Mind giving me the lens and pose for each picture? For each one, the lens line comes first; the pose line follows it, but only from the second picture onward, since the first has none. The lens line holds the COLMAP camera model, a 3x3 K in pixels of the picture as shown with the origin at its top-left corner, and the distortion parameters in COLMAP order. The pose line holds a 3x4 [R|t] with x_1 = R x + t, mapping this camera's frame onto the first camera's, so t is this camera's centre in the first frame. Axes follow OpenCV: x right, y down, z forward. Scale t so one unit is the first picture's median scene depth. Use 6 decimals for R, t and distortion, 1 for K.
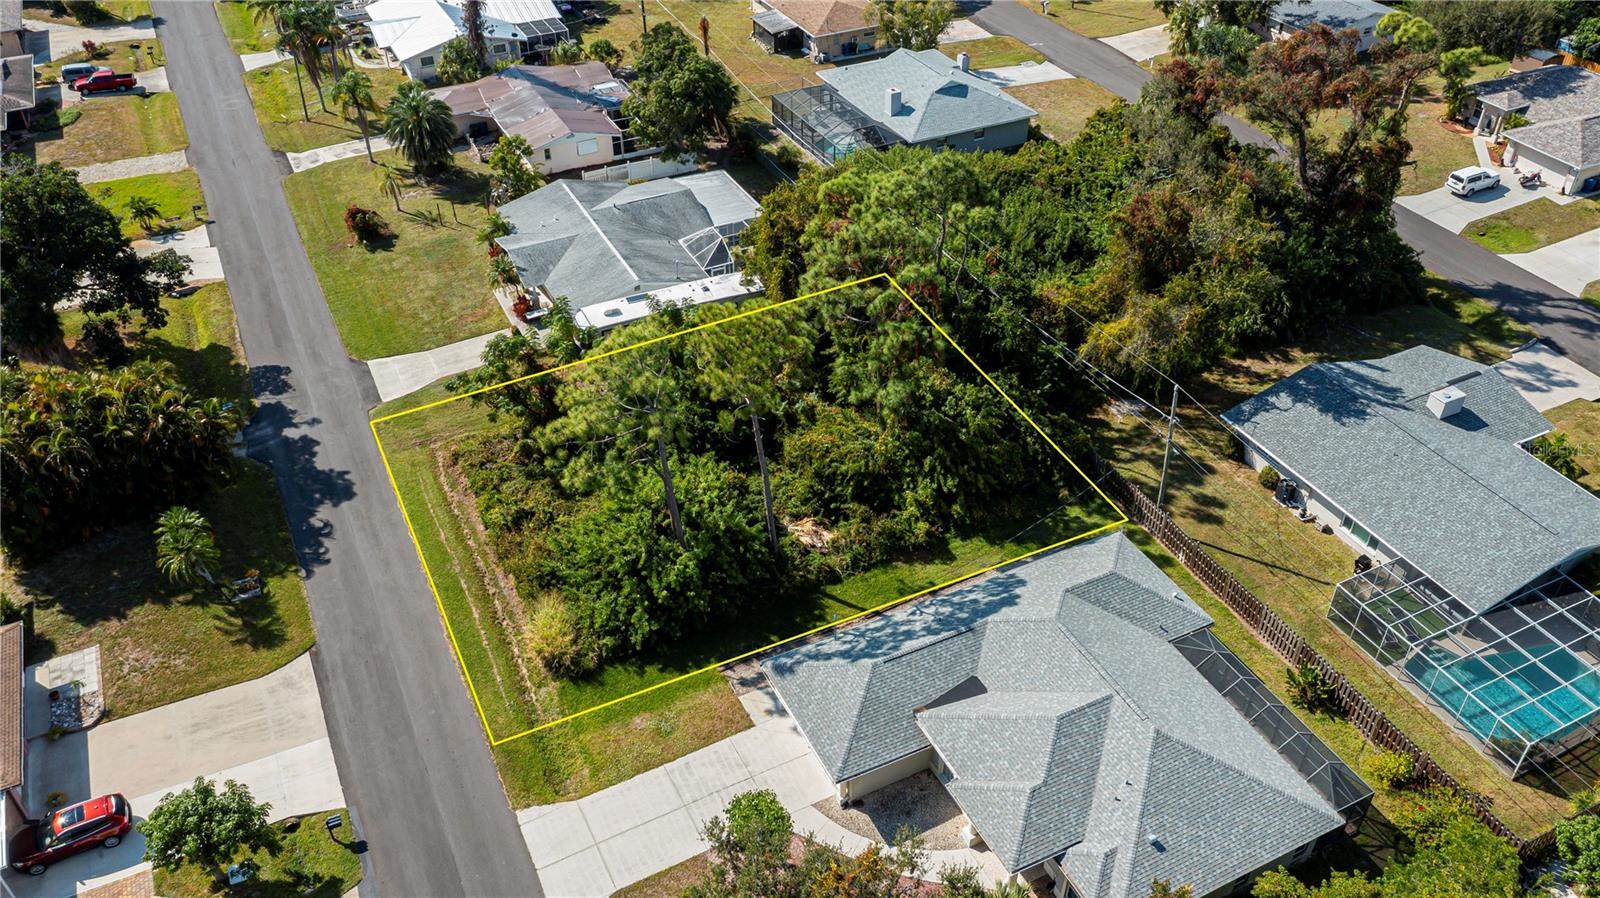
lens RADIAL K [[1245.8, 0, 805.8], [0, 1245.8, 455.6], [0, 0, 1]] dist [-0.012529, 0.001677]
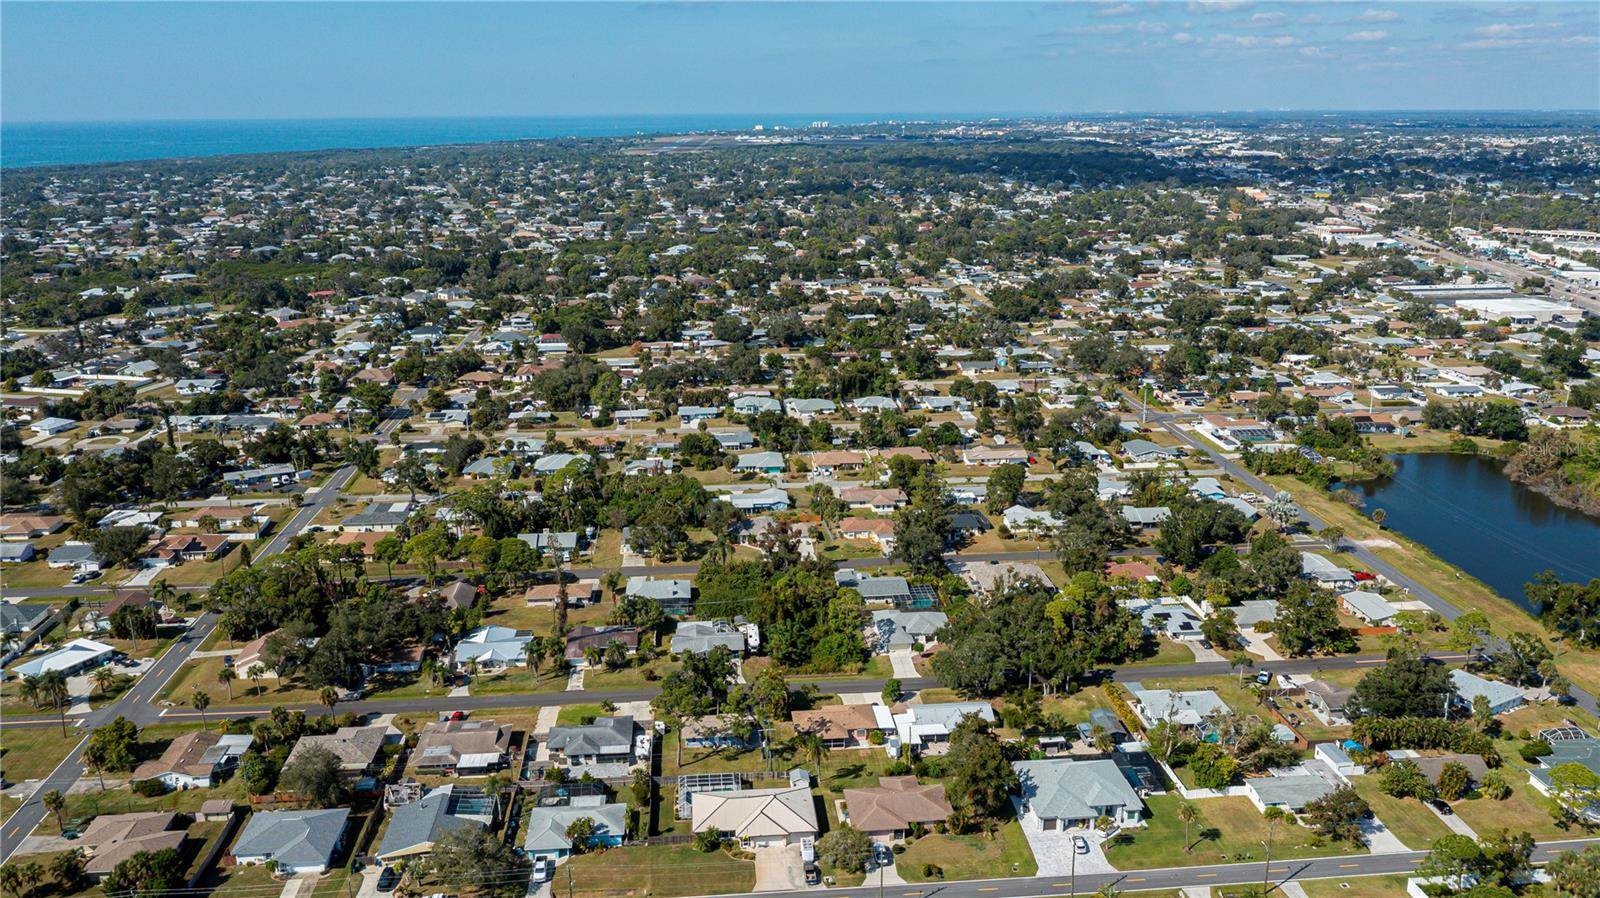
lens RADIAL K [[1247.6, 0, 809.6], [0, 1247.6, 446.9], [0, 0, 1]] dist [-0.003560, 0.002817]
pose [[0.352440, -0.238196, 0.905013, -3.585455], [0.578228, 0.815808, -0.010463, -0.484818], [-0.735825, 0.526991, 0.425255, -1.098115]]
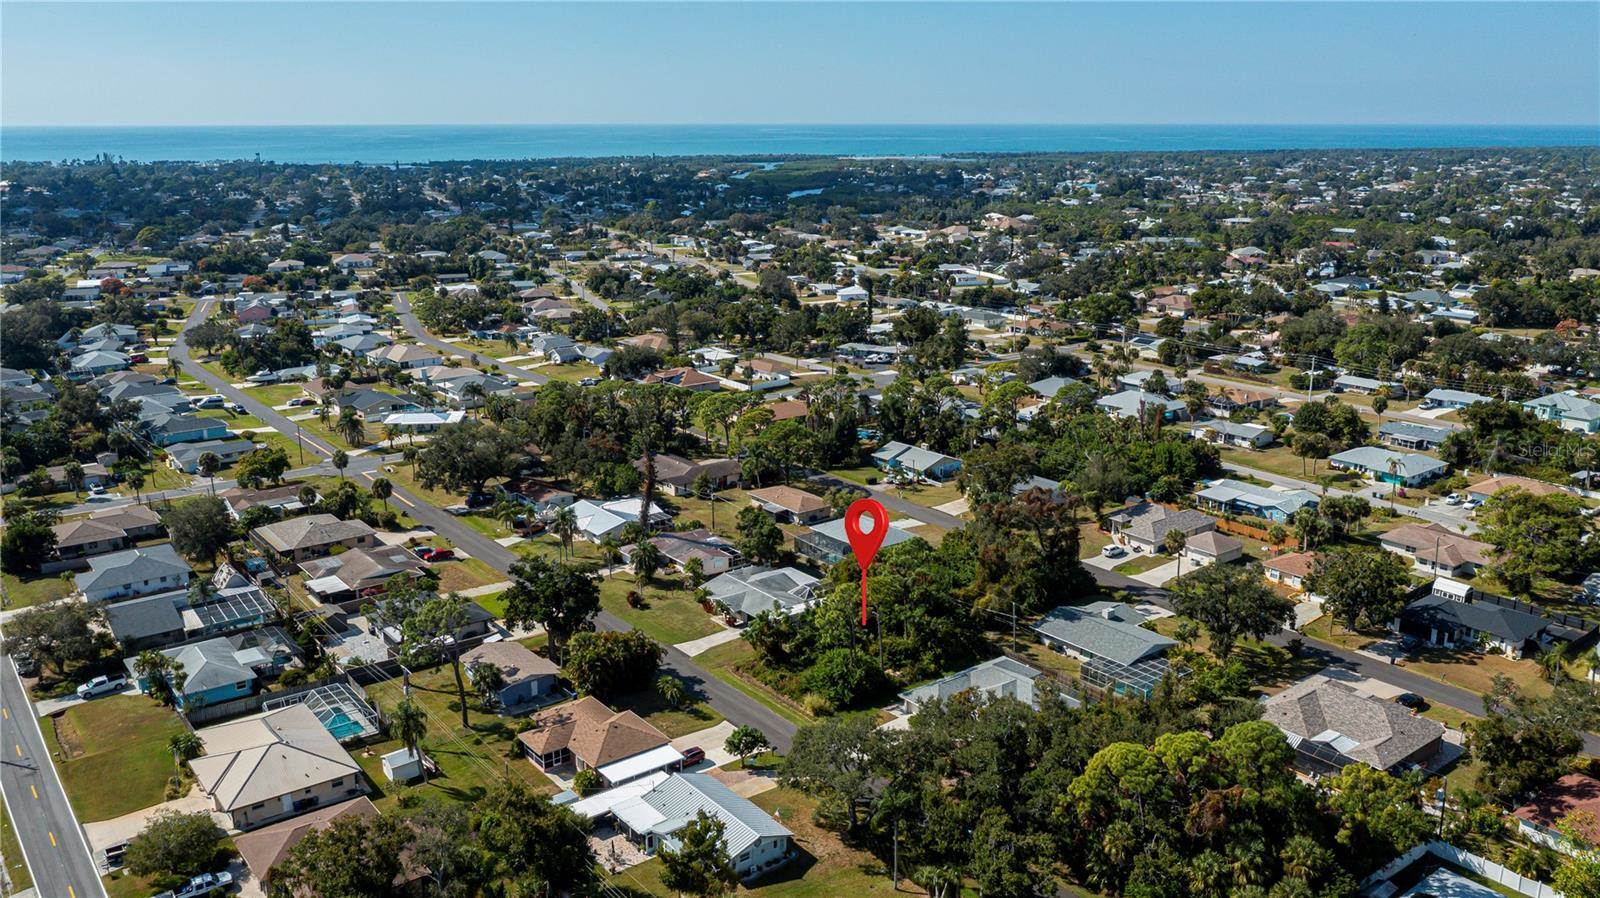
lens RADIAL K [[1245.8, 0, 805.8], [0, 1245.8, 455.6], [0, 0, 1]] dist [-0.012529, 0.001677]
pose [[0.979288, -0.047282, 0.196875, -0.606300], [0.121075, 0.916102, -0.382229, 0.566093], [-0.162285, 0.398148, 0.902852, -1.385952]]
